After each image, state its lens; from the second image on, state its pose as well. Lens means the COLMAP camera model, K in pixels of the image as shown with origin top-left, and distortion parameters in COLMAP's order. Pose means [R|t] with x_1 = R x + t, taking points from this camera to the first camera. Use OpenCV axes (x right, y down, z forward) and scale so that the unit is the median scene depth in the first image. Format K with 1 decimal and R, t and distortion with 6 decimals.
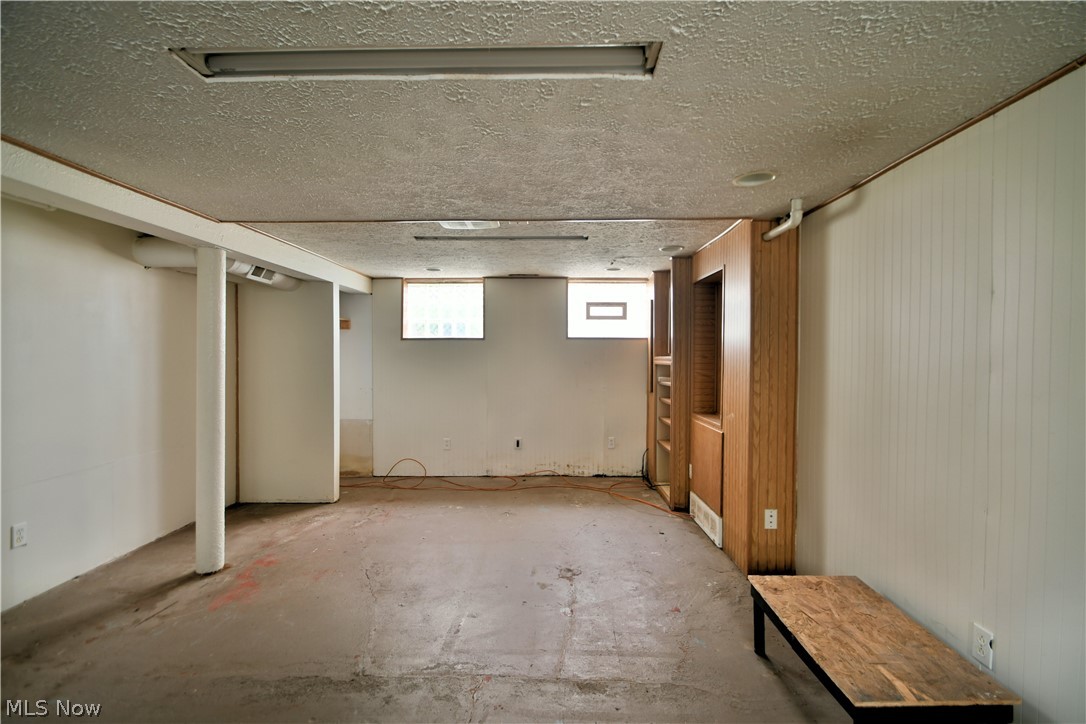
lens RADIAL K [[486.0, 0, 544.7], [0, 486.0, 365.2], [0, 0, 1]] dist [-0.002123, -0.001061]
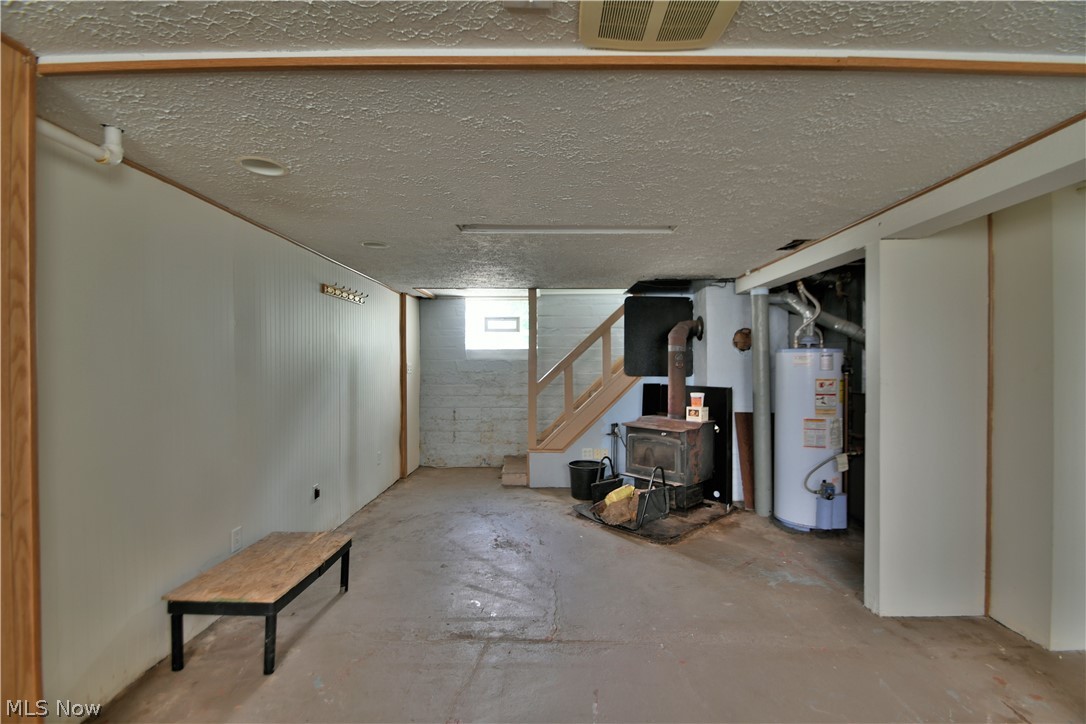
lens RADIAL K [[486.0, 0, 544.7], [0, 486.0, 365.2], [0, 0, 1]] dist [-0.002123, -0.001061]
pose [[-0.999996, -0.002695, -0.000455, -0.105883], [-0.002704, 0.999777, 0.020936, -0.035839], [0.000398, 0.020937, -0.999781, 2.128014]]
